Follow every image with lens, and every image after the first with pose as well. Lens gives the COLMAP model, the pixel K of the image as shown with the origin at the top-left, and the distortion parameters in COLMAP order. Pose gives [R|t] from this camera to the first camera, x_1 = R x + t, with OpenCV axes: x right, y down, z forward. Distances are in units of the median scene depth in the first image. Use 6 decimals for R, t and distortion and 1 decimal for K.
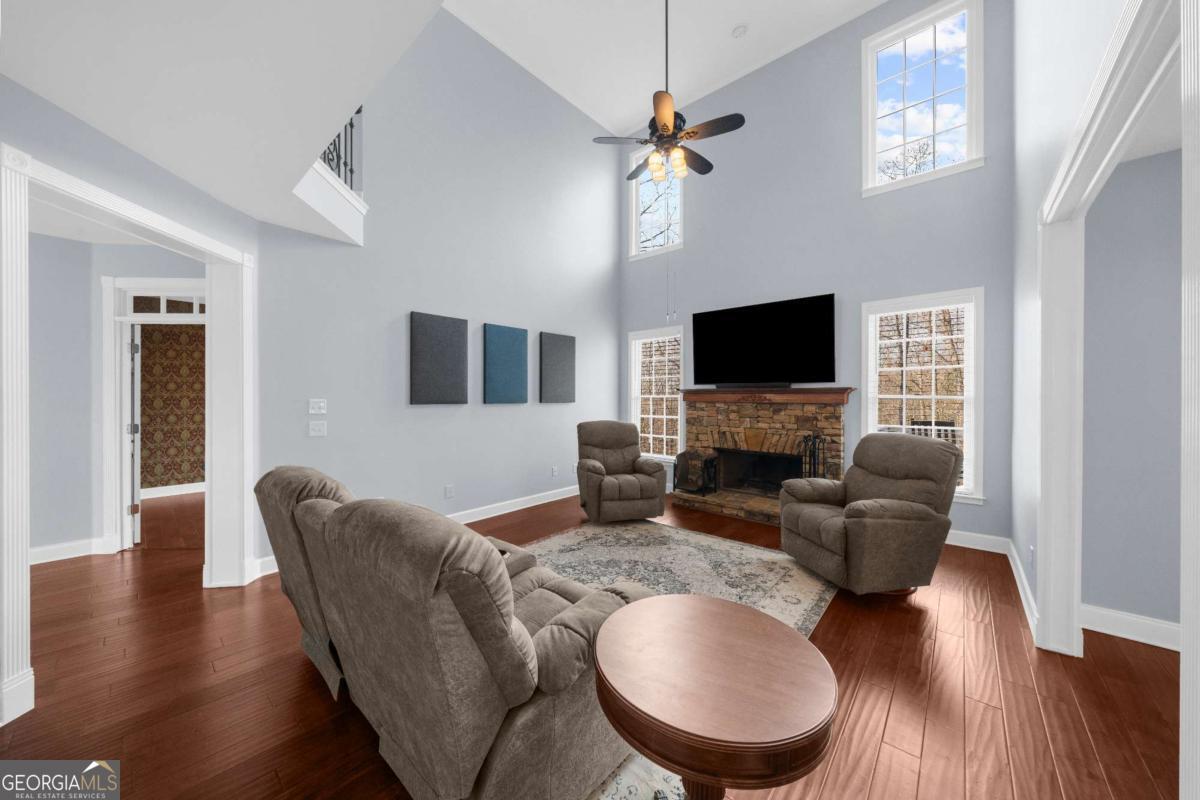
lens RADIAL K [[406.7, 0, 605.0], [0, 406.7, 402.4], [0, 0, 1]] dist [-0.001068, 0.000010]
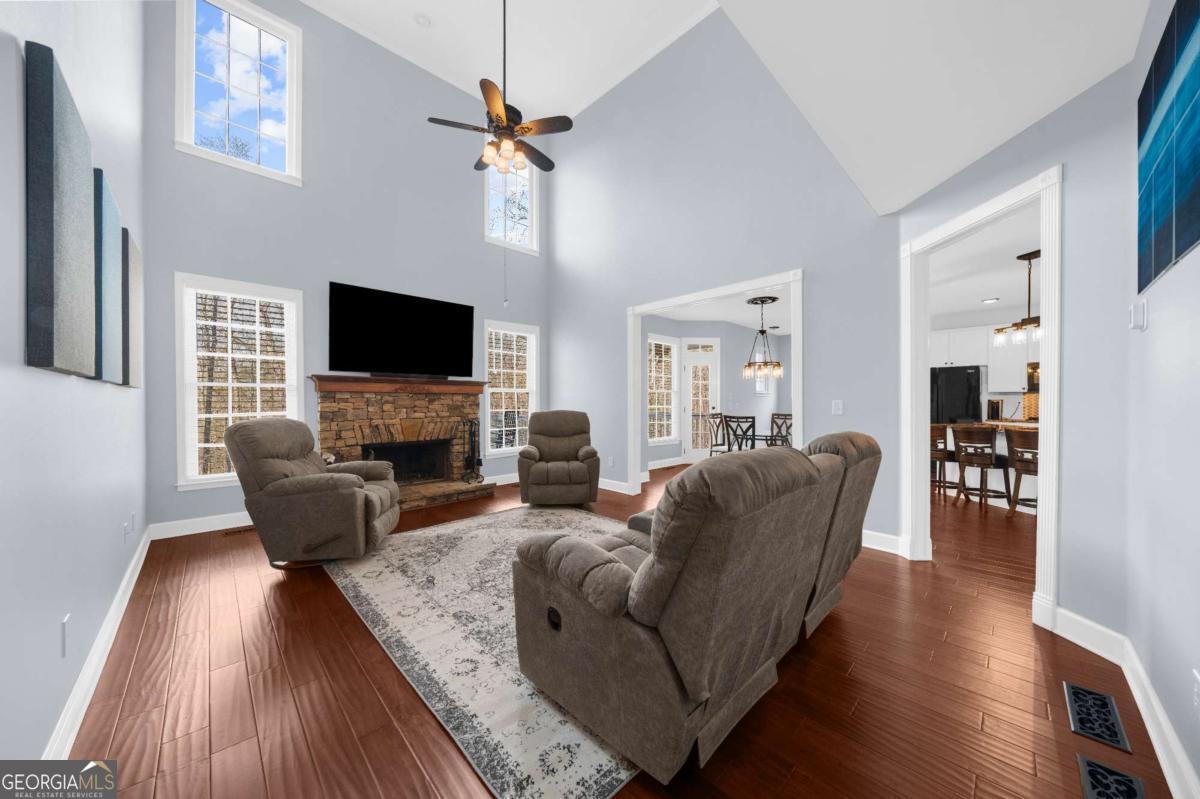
lens RADIAL K [[406.7, 0, 605.0], [0, 406.7, 401.9], [0, 0, 1]] dist [-0.001068, 0.000010]
pose [[0.084167, -0.018258, 0.996284, -0.667320], [-0.001897, 0.999827, 0.018483, 0.003429], [-0.996450, -0.003445, 0.084118, 0.485504]]
